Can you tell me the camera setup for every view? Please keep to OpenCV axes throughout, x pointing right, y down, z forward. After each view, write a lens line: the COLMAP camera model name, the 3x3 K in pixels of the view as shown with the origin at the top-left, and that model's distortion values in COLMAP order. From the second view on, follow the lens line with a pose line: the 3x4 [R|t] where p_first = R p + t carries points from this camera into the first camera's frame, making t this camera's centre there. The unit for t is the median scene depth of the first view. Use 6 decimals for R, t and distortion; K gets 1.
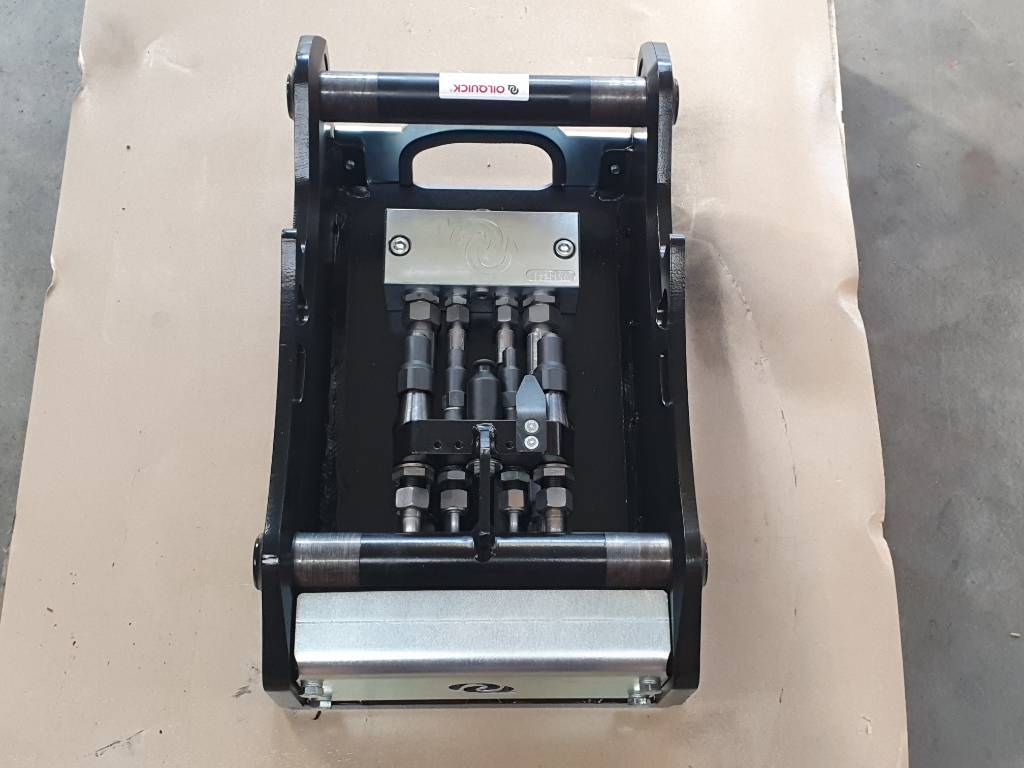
lens RADIAL K [[1310.9, 0, 515.4], [0, 1310.9, 377.9], [0, 0, 1]] dist [0.032282, 0.000000]
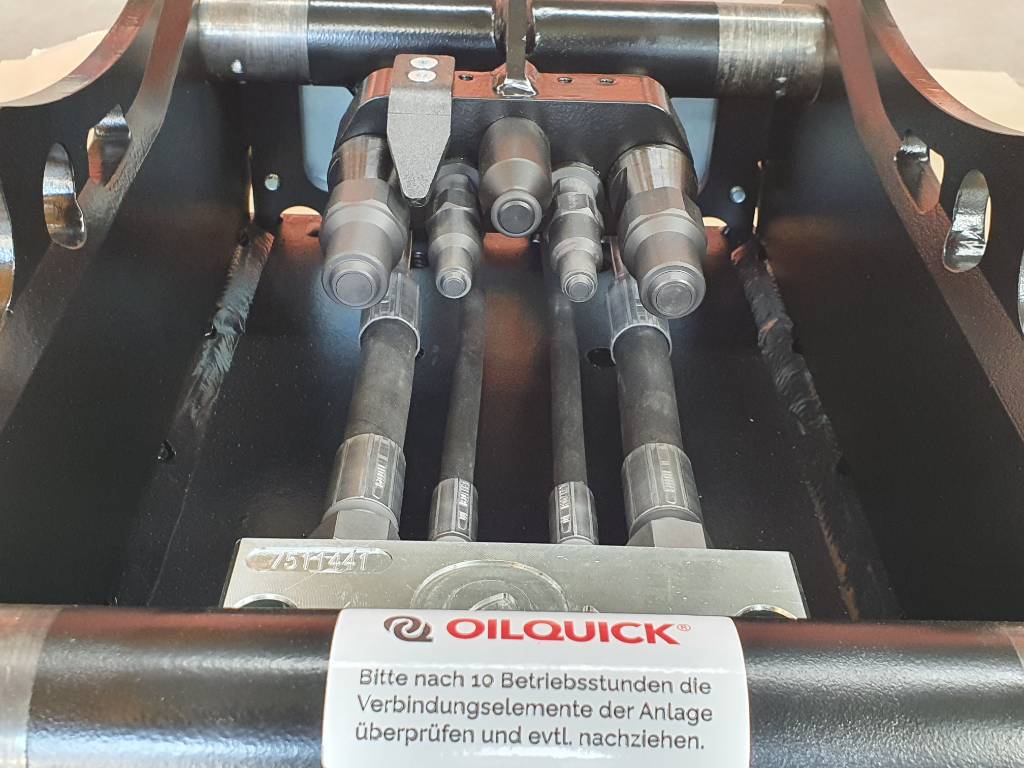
lens RADIAL K [[1310.9, 0, 512.9], [0, 1310.9, 391.3], [0, 0, 1]] dist [0.032282, 0.000000]
pose [[-0.997740, -0.054210, -0.039708, -0.008309], [-0.028895, -0.187376, 0.981863, -0.423949], [-0.060667, 0.980791, 0.185386, 0.906751]]
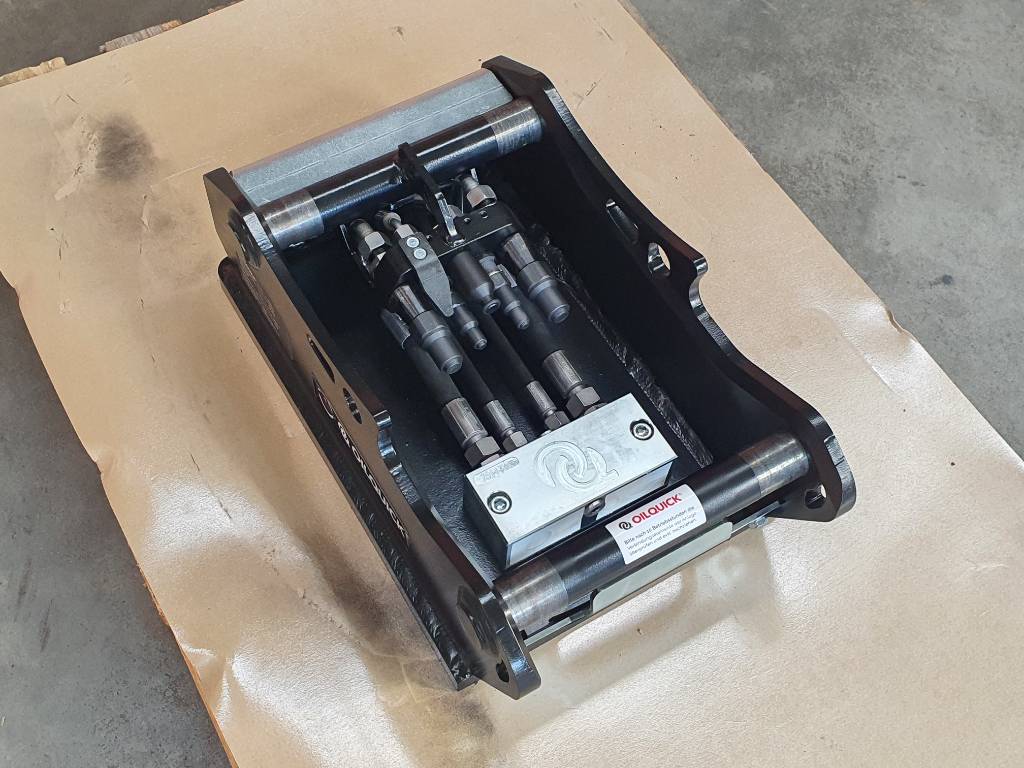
lens RADIAL K [[1310.9, 0, 503.9], [0, 1310.9, 379.0], [0, 0, 1]] dist [0.032282, 0.000000]
pose [[-0.859239, 0.396159, -0.323675, 0.318176], [-0.496127, -0.490991, 0.716091, -0.764886], [0.124764, 0.775878, 0.618424, 0.347926]]
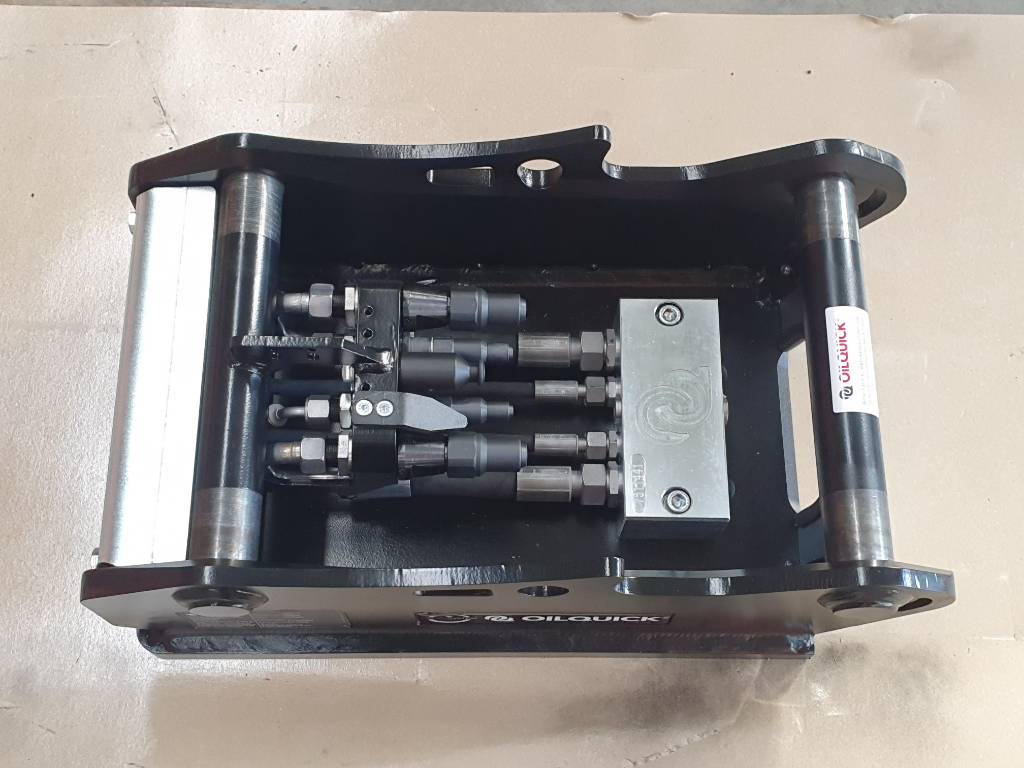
lens RADIAL K [[1310.9, 0, 520.3], [0, 1310.9, 384.9], [0, 0, 1]] dist [0.032282, 0.000000]
pose [[-0.001558, 0.919578, -0.392905, 0.296626], [-0.932942, 0.140119, 0.331641, -0.294196], [0.360023, 0.367075, 0.857694, 0.257478]]
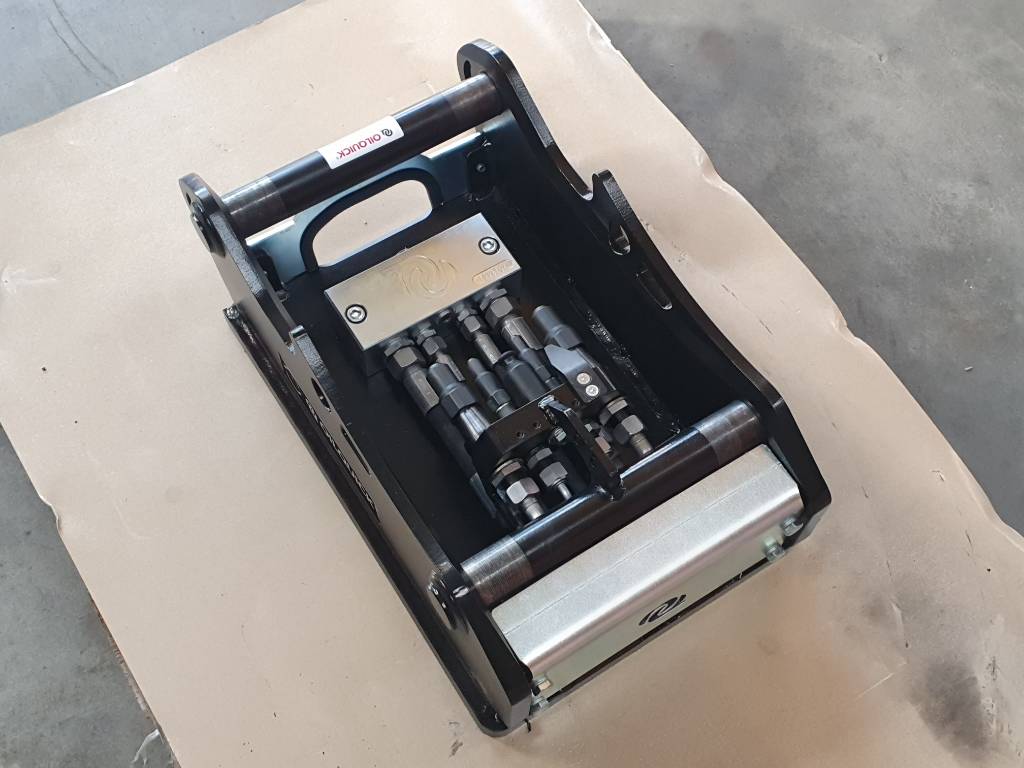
lens RADIAL K [[1310.9, 0, 509.0], [0, 1310.9, 398.4], [0, 0, 1]] dist [0.032282, 0.000000]
pose [[0.846414, -0.481839, 0.226750, -0.262880], [0.492885, 0.870048, 0.008987, 0.009739], [-0.201614, 0.104155, 0.973912, -0.046263]]
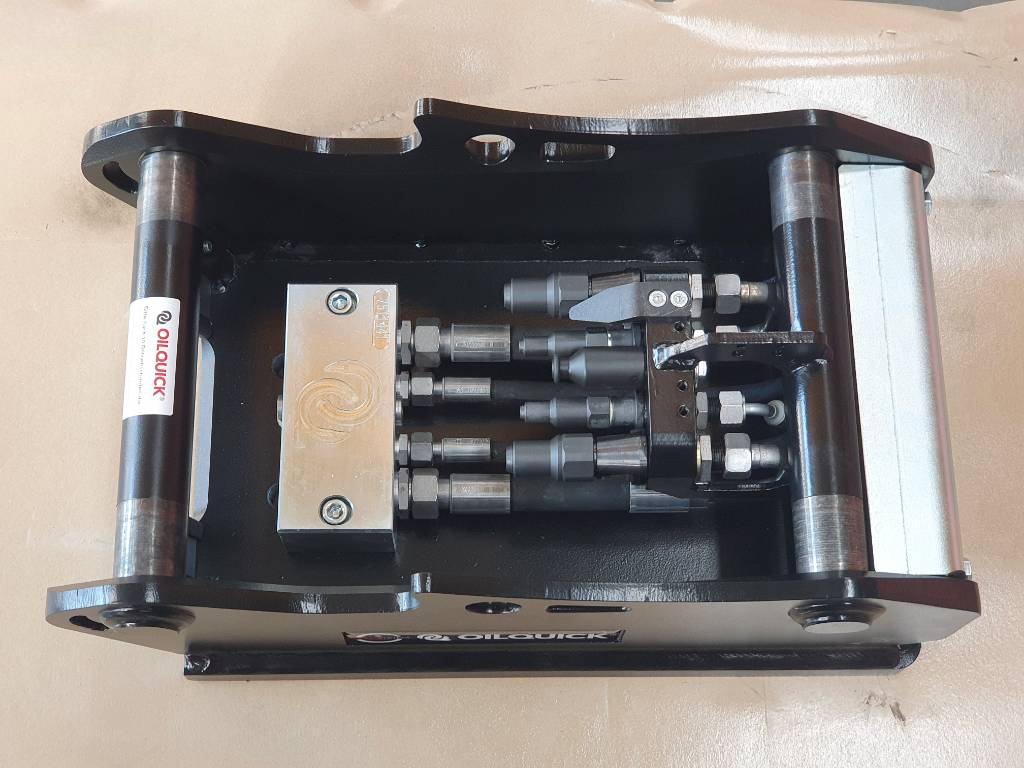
lens RADIAL K [[1711.3, 0, 511.7], [0, 1711.3, 386.5], [0, 0, 1]] dist [-0.045321, 0.000000]
pose [[-0.004888, -0.954539, 0.298047, -0.315036], [0.915167, 0.115859, 0.386065, -0.397712], [-0.403046, 0.274650, 0.872996, 0.110352]]
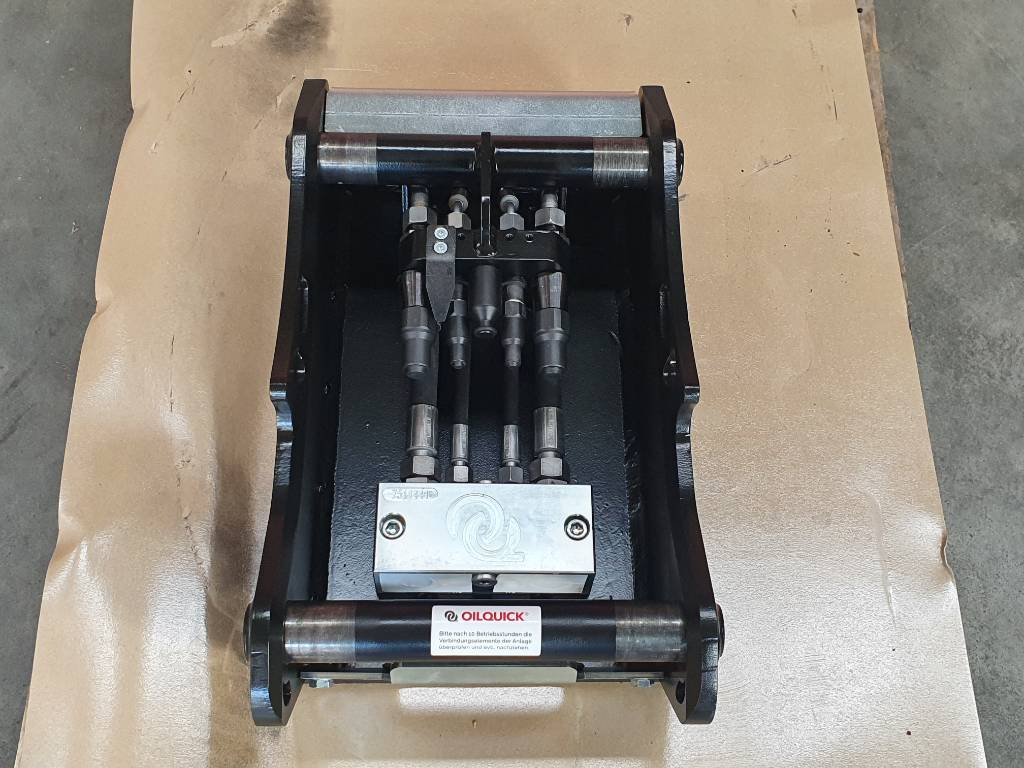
lens RADIAL K [[1310.9, 0, 531.2], [0, 1310.9, 368.8], [0, 0, 1]] dist [0.032282, 0.000000]
pose [[-0.996546, -0.029018, -0.077812, 0.016489], [-0.041014, -0.642762, 0.764967, -0.736403], [-0.072212, 0.765516, 0.639351, 0.352740]]
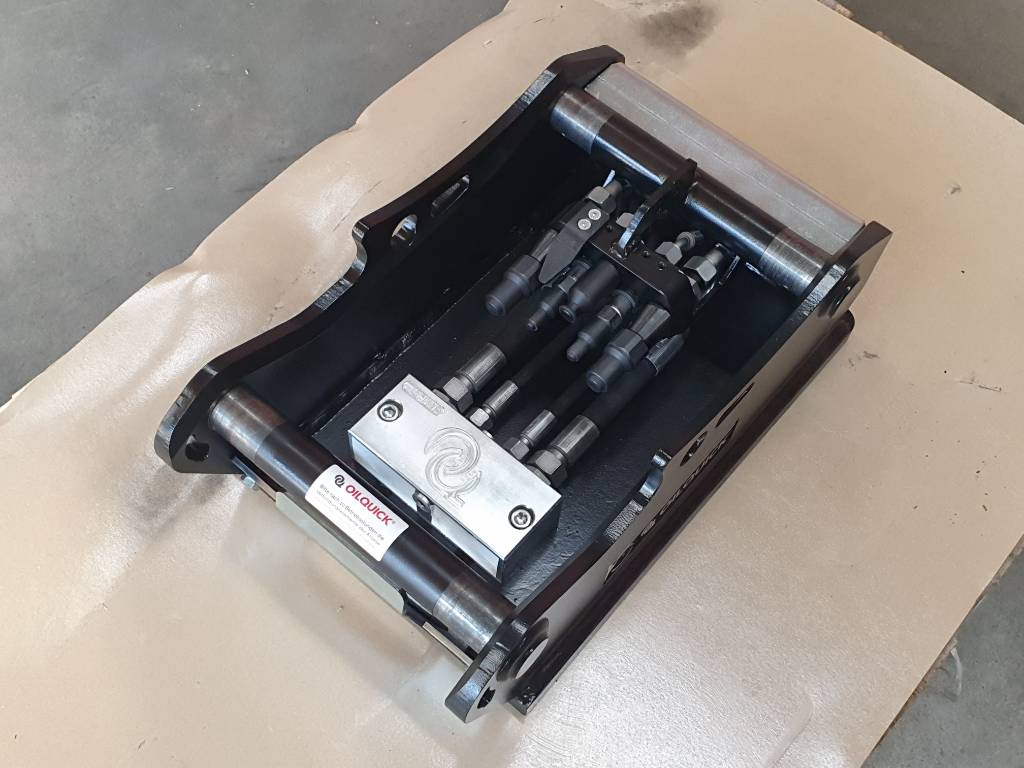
lens RADIAL K [[1310.9, 0, 530.5], [0, 1310.9, 406.3], [0, 0, 1]] dist [0.032282, 0.000000]
pose [[-0.758192, -0.607633, 0.236490, -0.268983], [0.565174, -0.431575, 0.703080, -0.726856], [-0.325152, 0.666727, 0.670635, 0.340418]]
